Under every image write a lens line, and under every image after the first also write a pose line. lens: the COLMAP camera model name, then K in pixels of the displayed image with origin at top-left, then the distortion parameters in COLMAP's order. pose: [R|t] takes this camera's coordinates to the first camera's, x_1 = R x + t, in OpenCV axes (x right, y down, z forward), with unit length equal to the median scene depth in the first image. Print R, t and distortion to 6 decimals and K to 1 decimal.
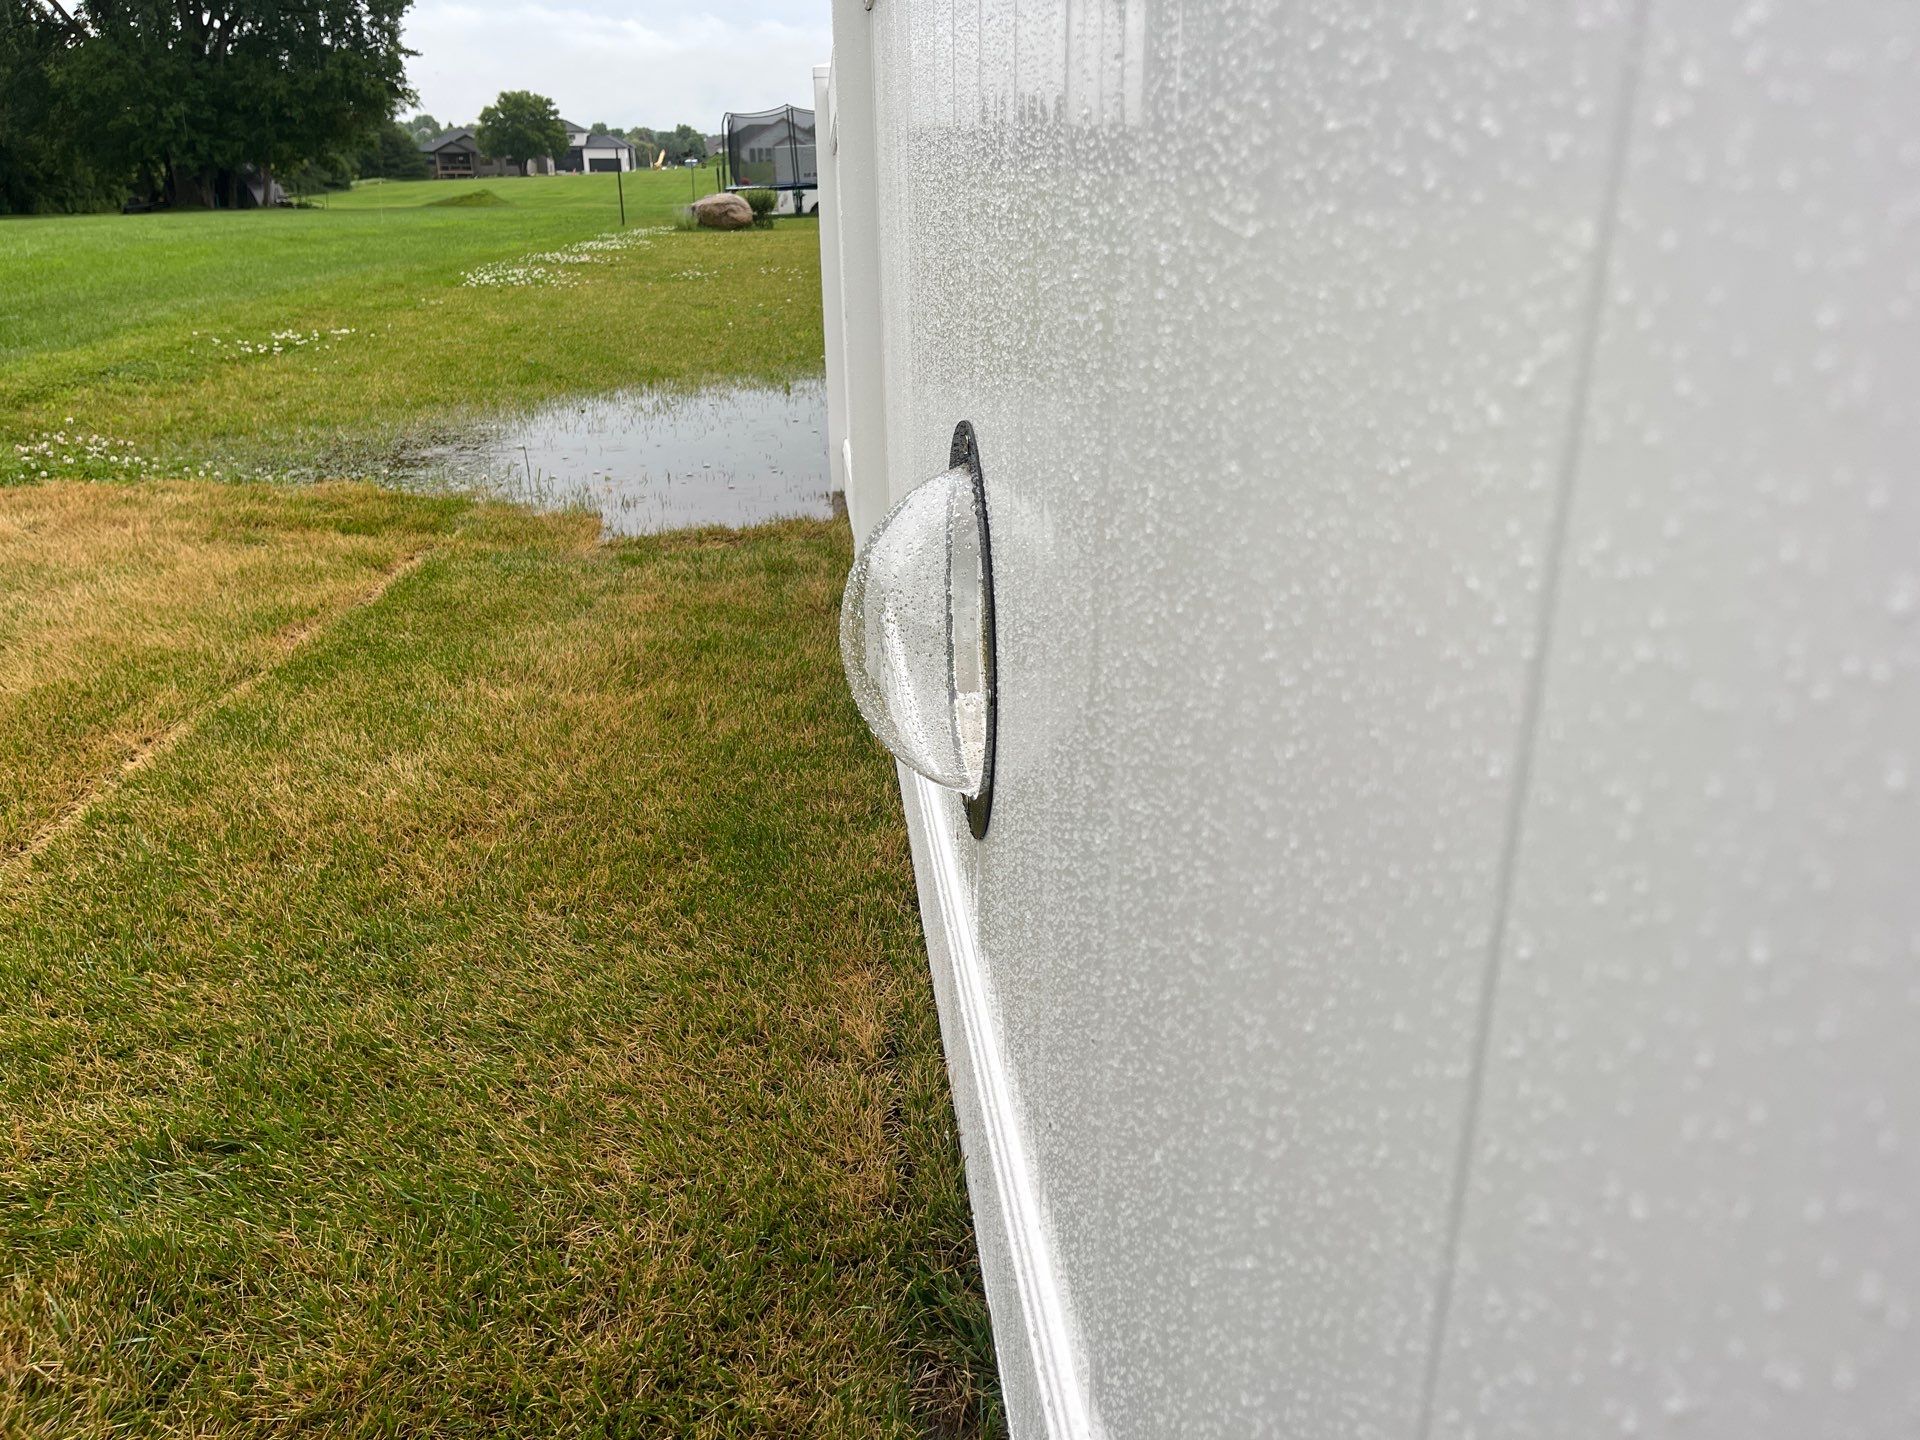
lens RADIAL K [[1406.3, 0, 960.0], [0, 1406.3, 720.0], [0, 0, 1]] dist [0.103806, -0.138681]
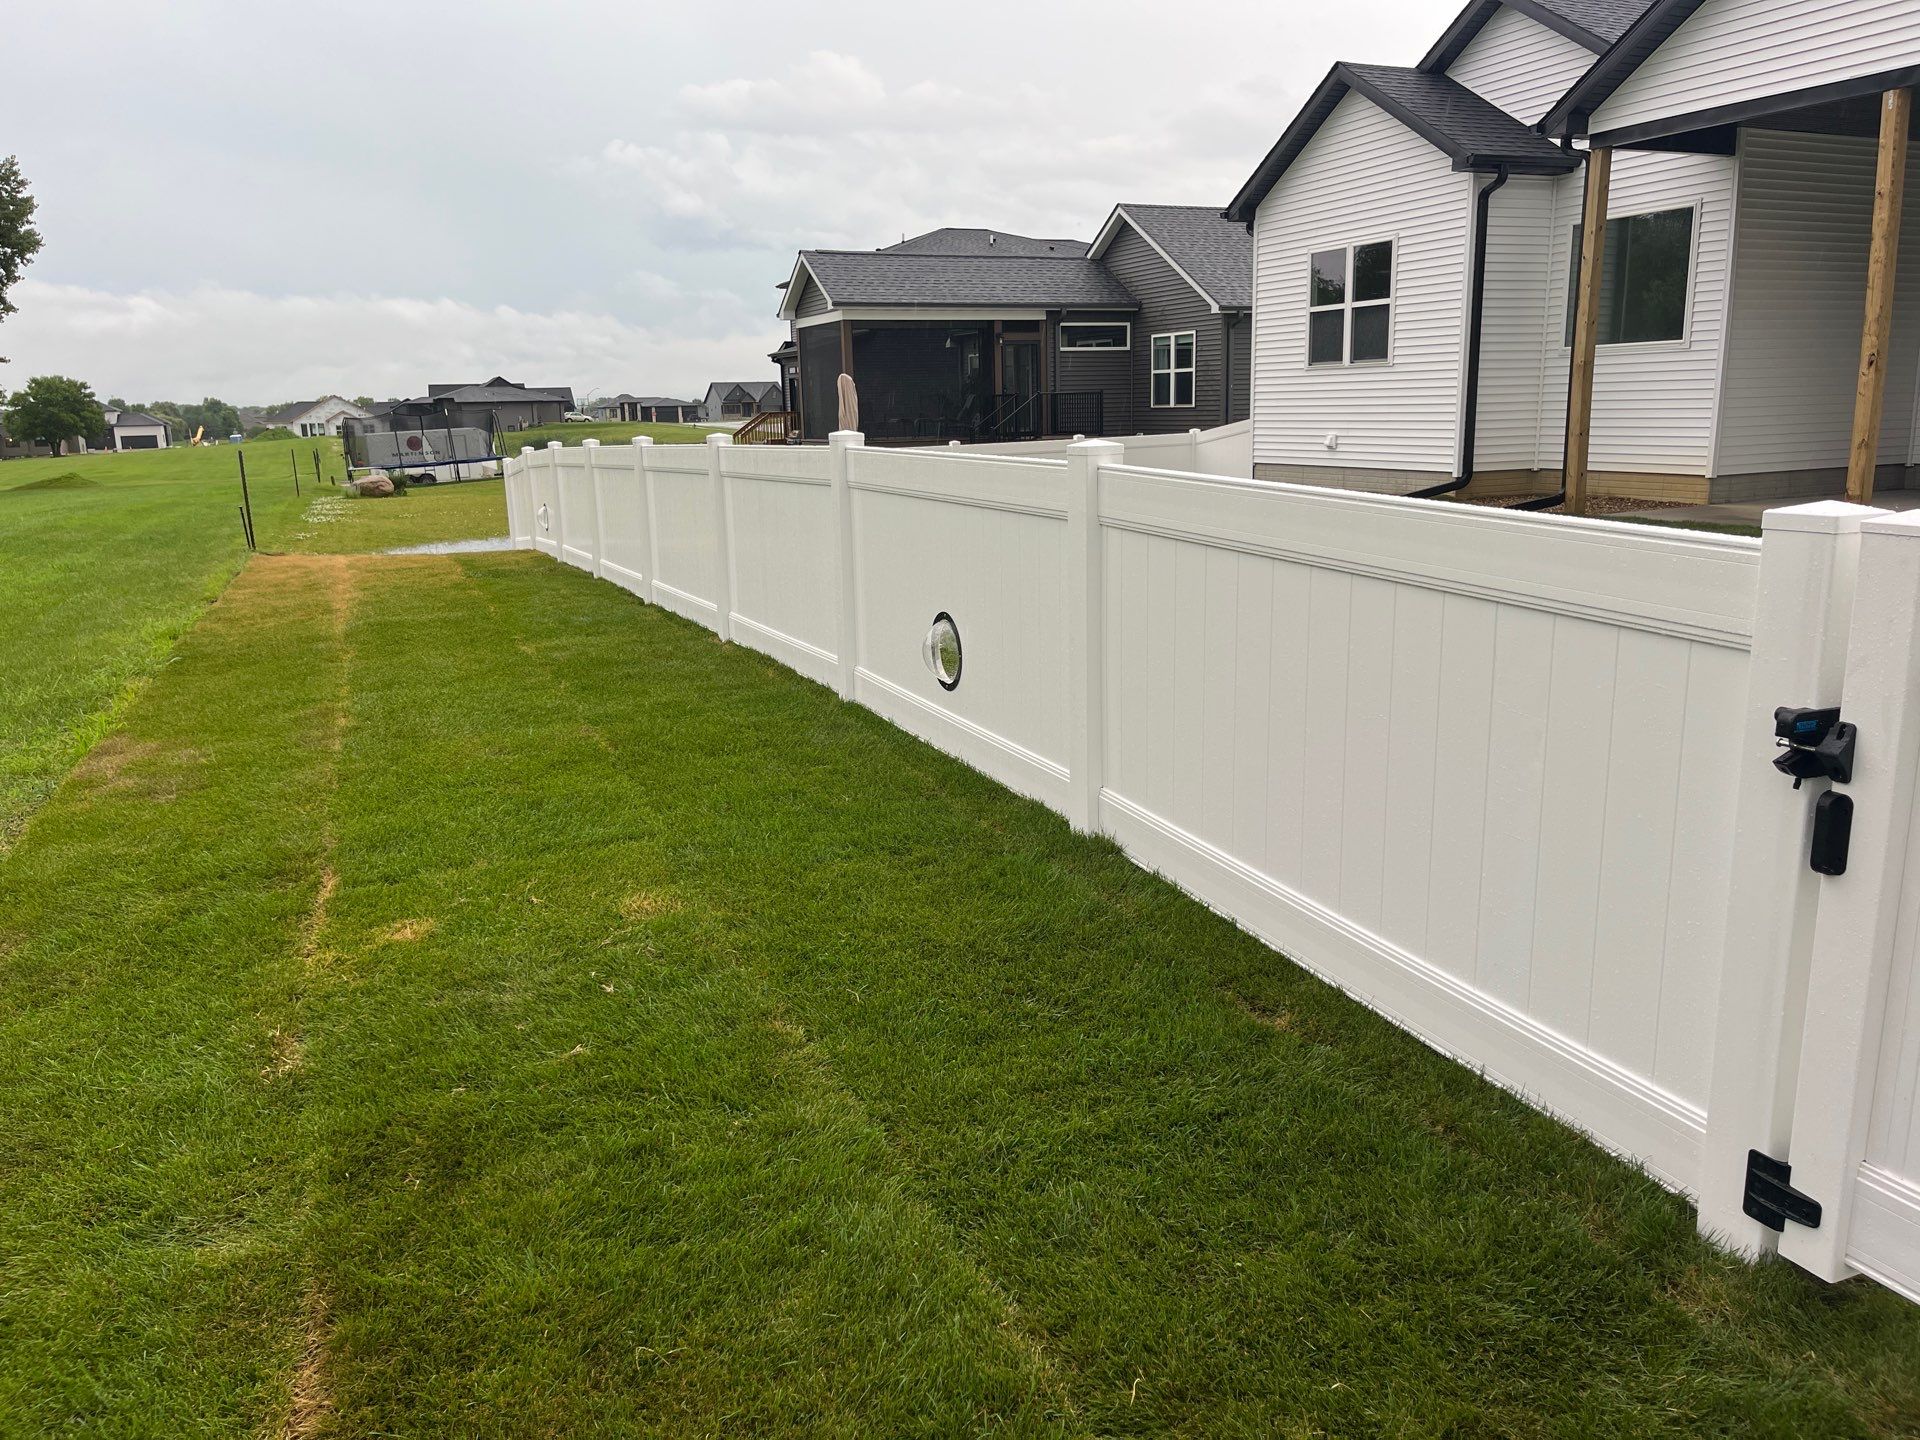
lens RADIAL K [[1468.6, 0, 960.0], [0, 1468.6, 720.0], [0, 0, 1]] dist [0.067670, -0.092829]
pose [[0.958424, -0.076933, 0.274780, -0.003924], [0.123220, 0.980141, -0.155369, 0.079088], [-0.257370, 0.182768, 0.948871, -0.230193]]
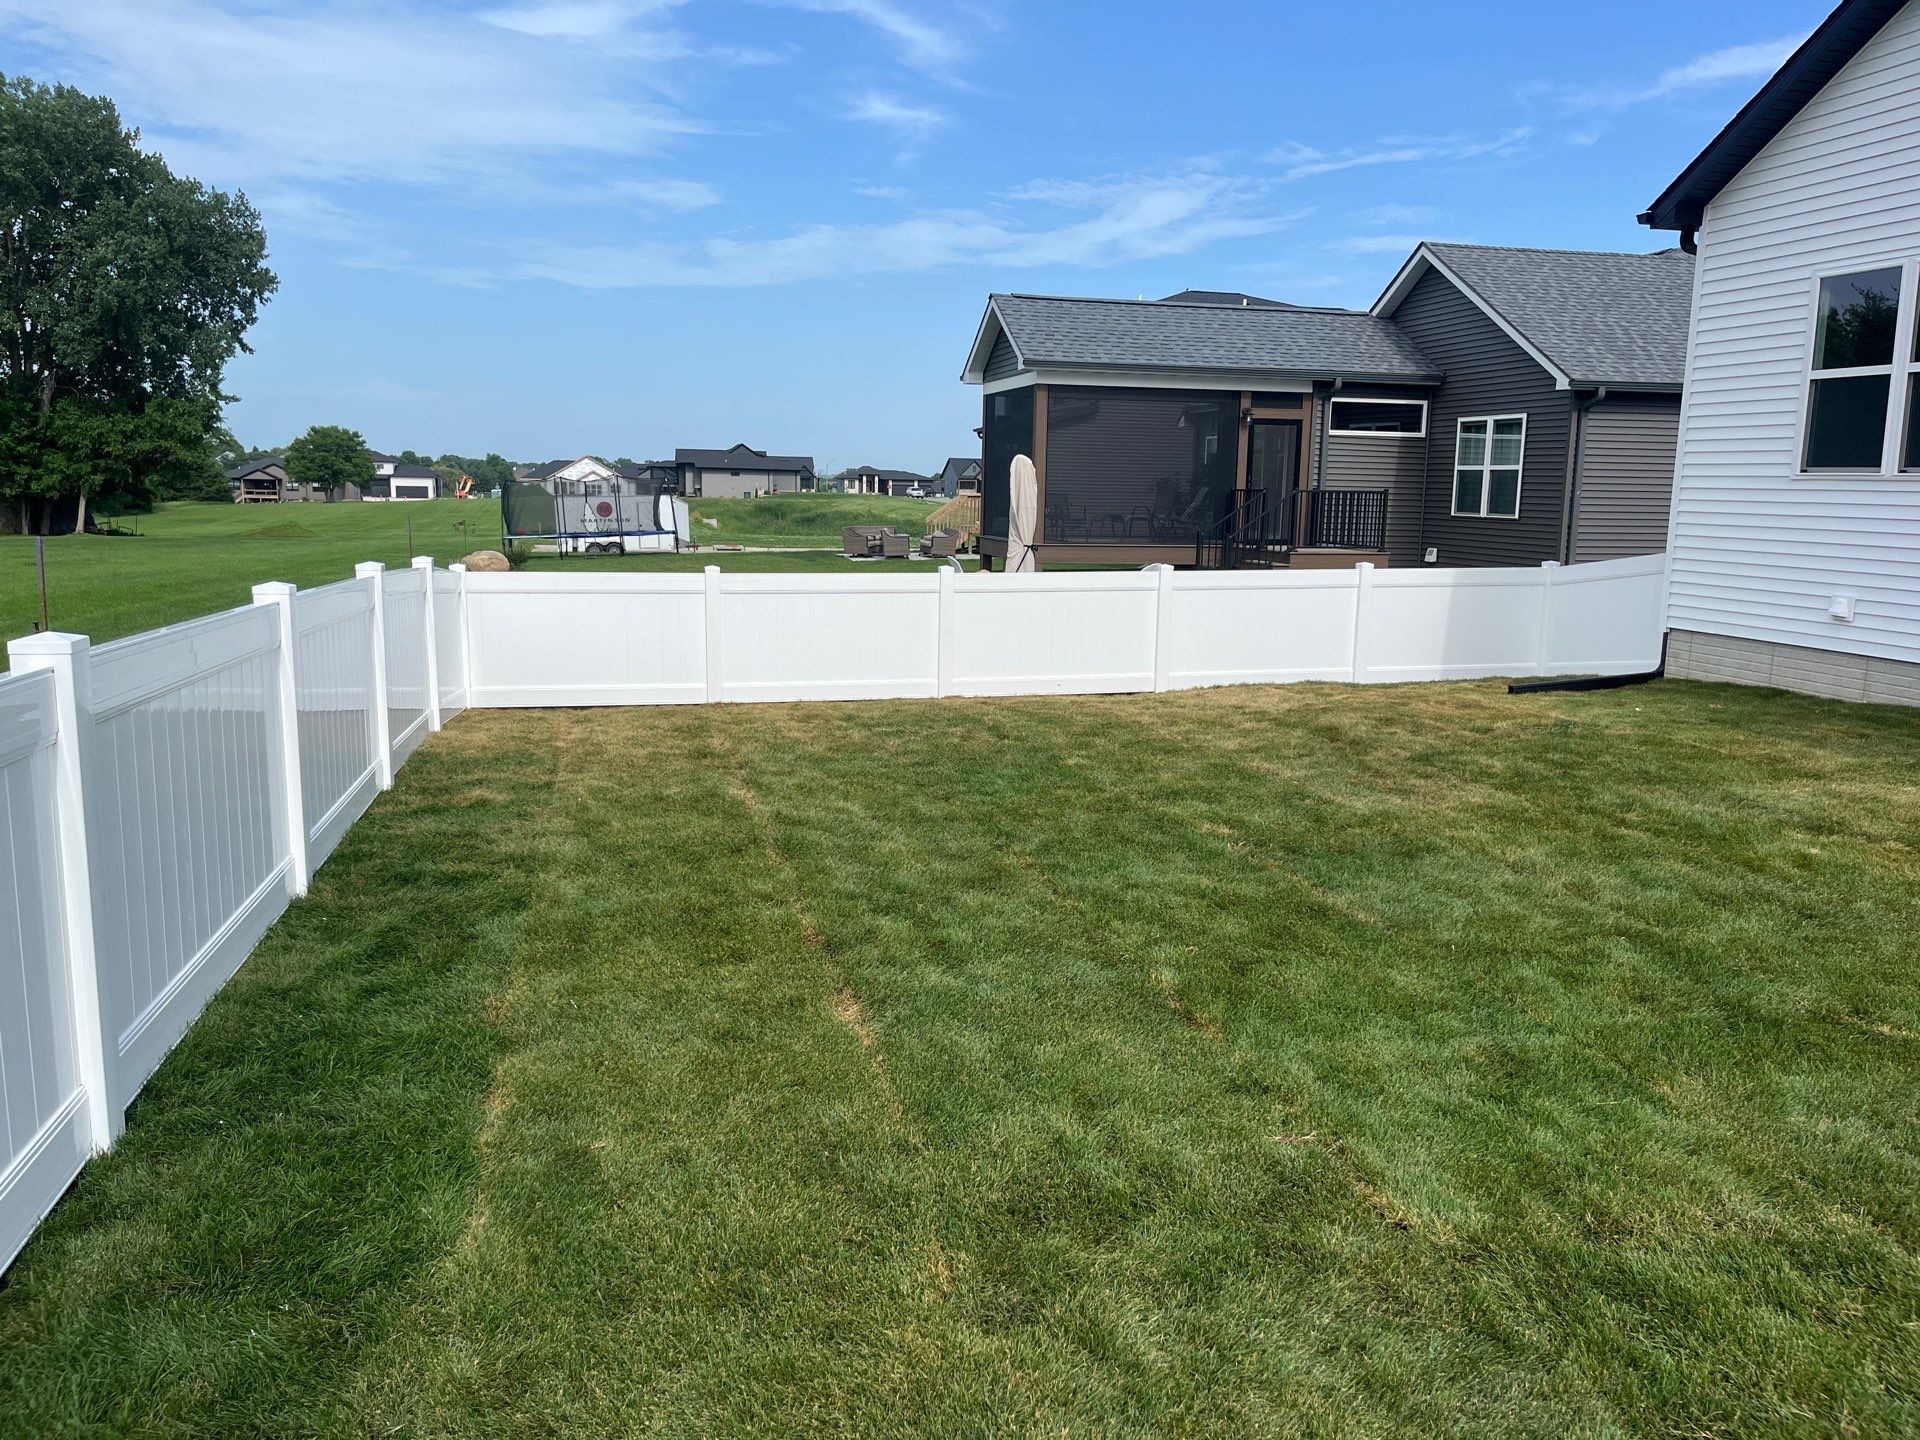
lens RADIAL K [[1460.0, 0, 954.3], [0, 1460.0, 718.1], [0, 0, 1]] dist [0.027183, 0.003191]
pose [[0.992271, 0.005021, 0.123989, 0.033706], [0.022143, 0.975980, -0.216730, 0.034041], [-0.122099, 0.217800, 0.968326, -0.125767]]
